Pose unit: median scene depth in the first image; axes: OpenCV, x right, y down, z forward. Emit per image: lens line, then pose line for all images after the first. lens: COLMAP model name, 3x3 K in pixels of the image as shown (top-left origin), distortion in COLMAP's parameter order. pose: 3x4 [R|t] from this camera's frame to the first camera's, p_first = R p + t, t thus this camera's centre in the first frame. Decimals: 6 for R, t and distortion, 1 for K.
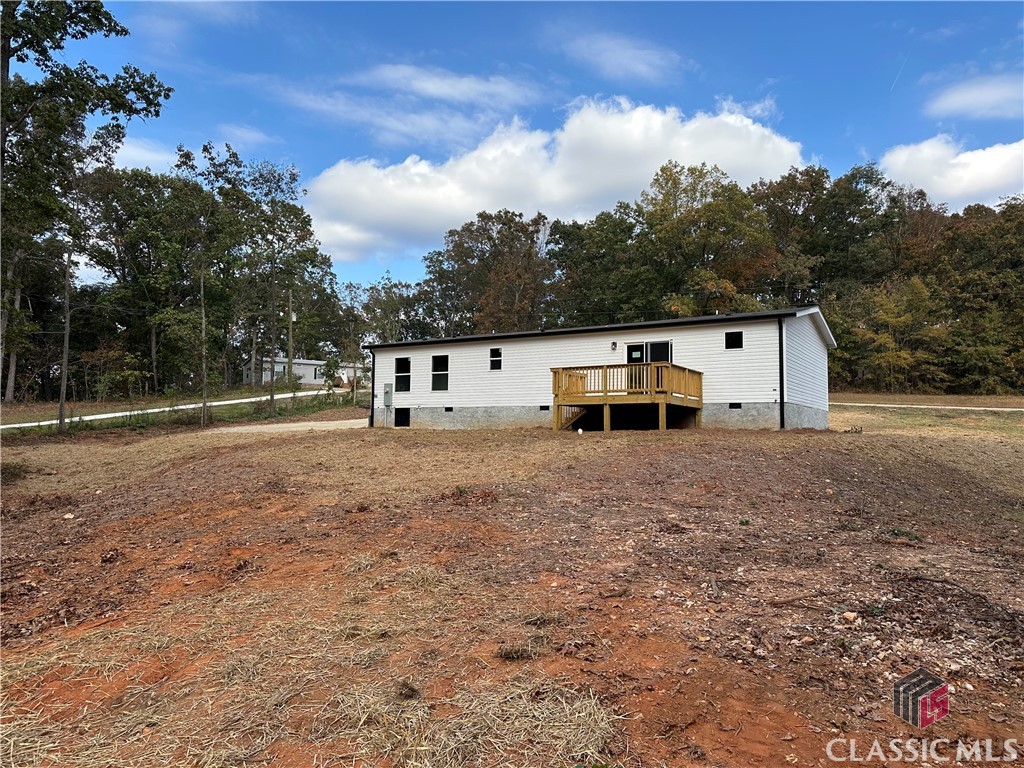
lens RADIAL K [[778.5, 0, 512.0], [0, 778.5, 384.0], [0, 0, 1]] dist [0.092491, -0.235998]
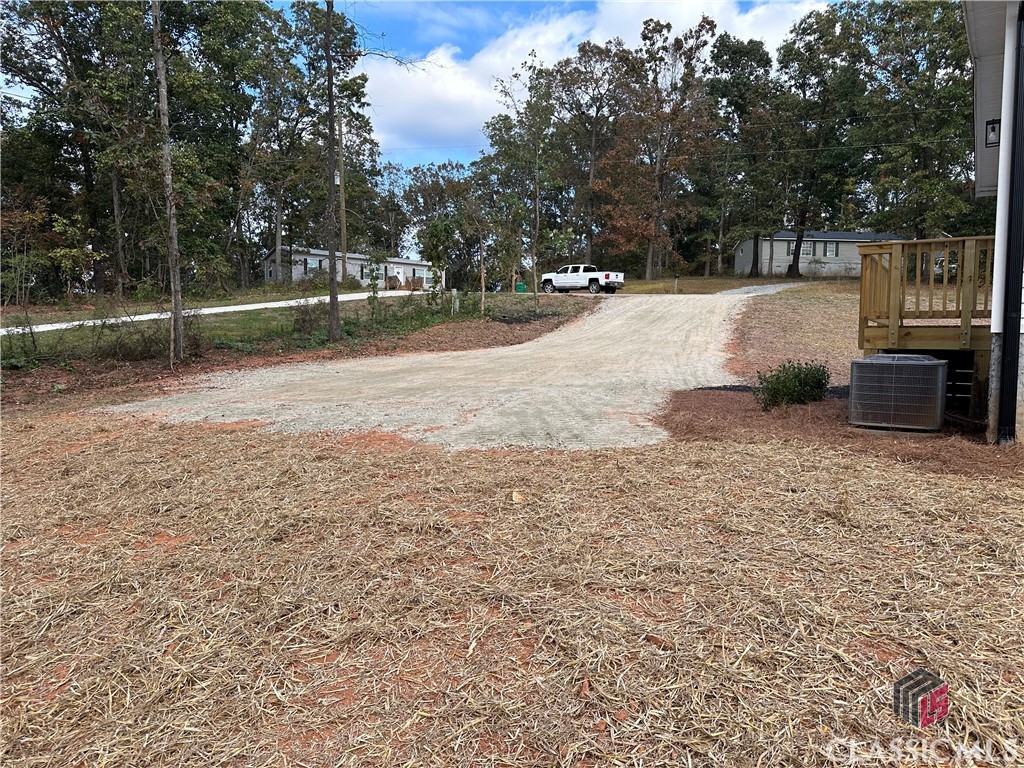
lens RADIAL K [[710.8, 0, 504.5], [0, 710.8, 401.4], [0, 0, 1]] dist [0.079721, -0.074265]
pose [[0.999936, 0.006843, -0.008959, -0.123748], [-0.005438, 0.988927, 0.148300, 0.008875], [0.009875, -0.148242, 0.988902, 0.353508]]
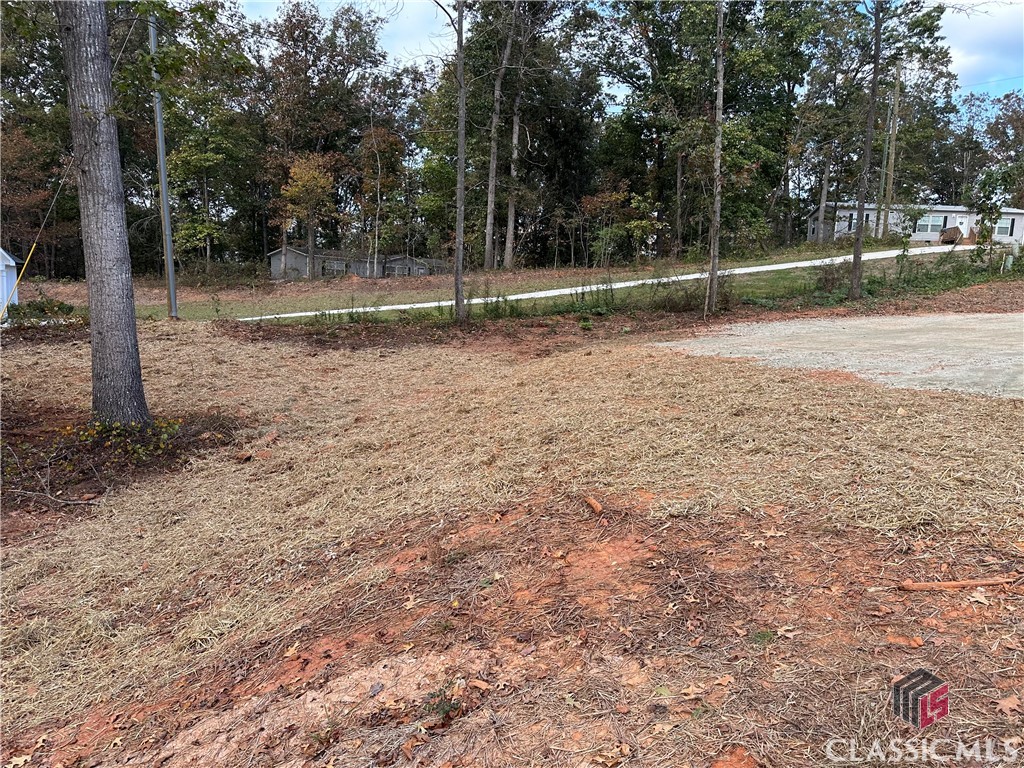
lens RADIAL K [[735.4, 0, 510.8], [0, 735.4, 400.3], [0, 0, 1]] dist [-0.000972, -0.004276]
pose [[0.757352, 0.114353, -0.642916, -0.103885], [0.017386, 0.980667, 0.194909, 0.007197], [0.652775, -0.158792, 0.740722, 0.319311]]
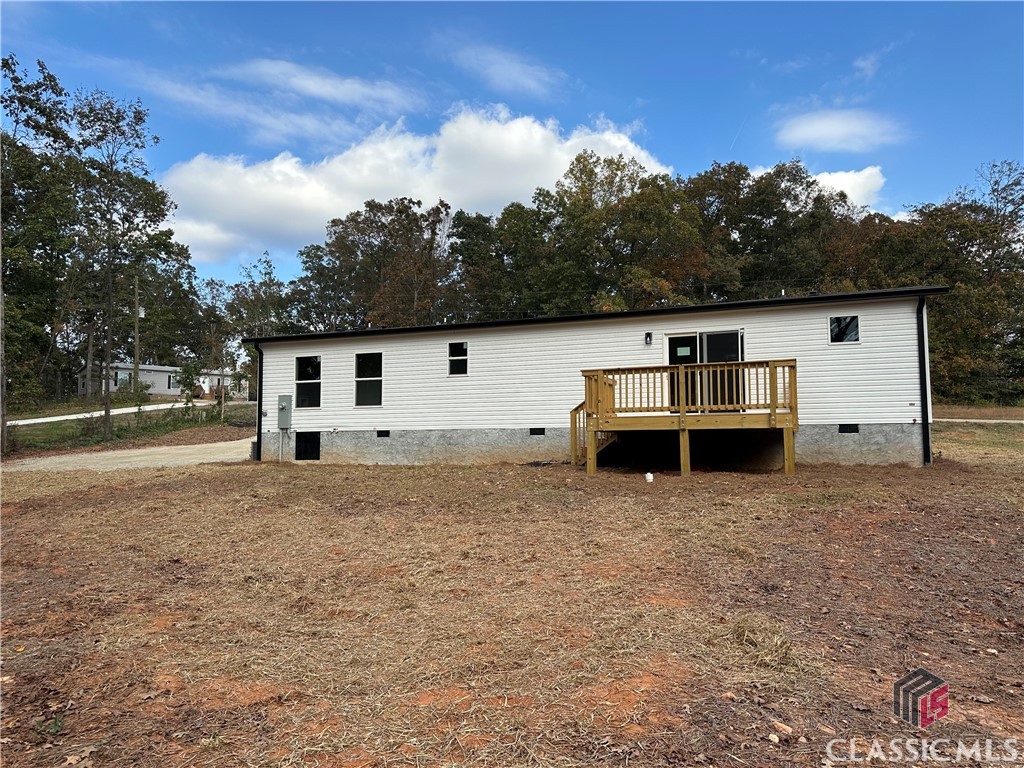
lens RADIAL K [[758.3, 0, 531.3], [0, 758.3, 387.2], [0, 0, 1]] dist [0.068341, -0.155304]
pose [[0.980872, -0.001321, 0.194649, -0.033328], [0.002720, 0.999972, -0.006923, -0.001035], [-0.194635, 0.007320, 0.980848, 0.134599]]
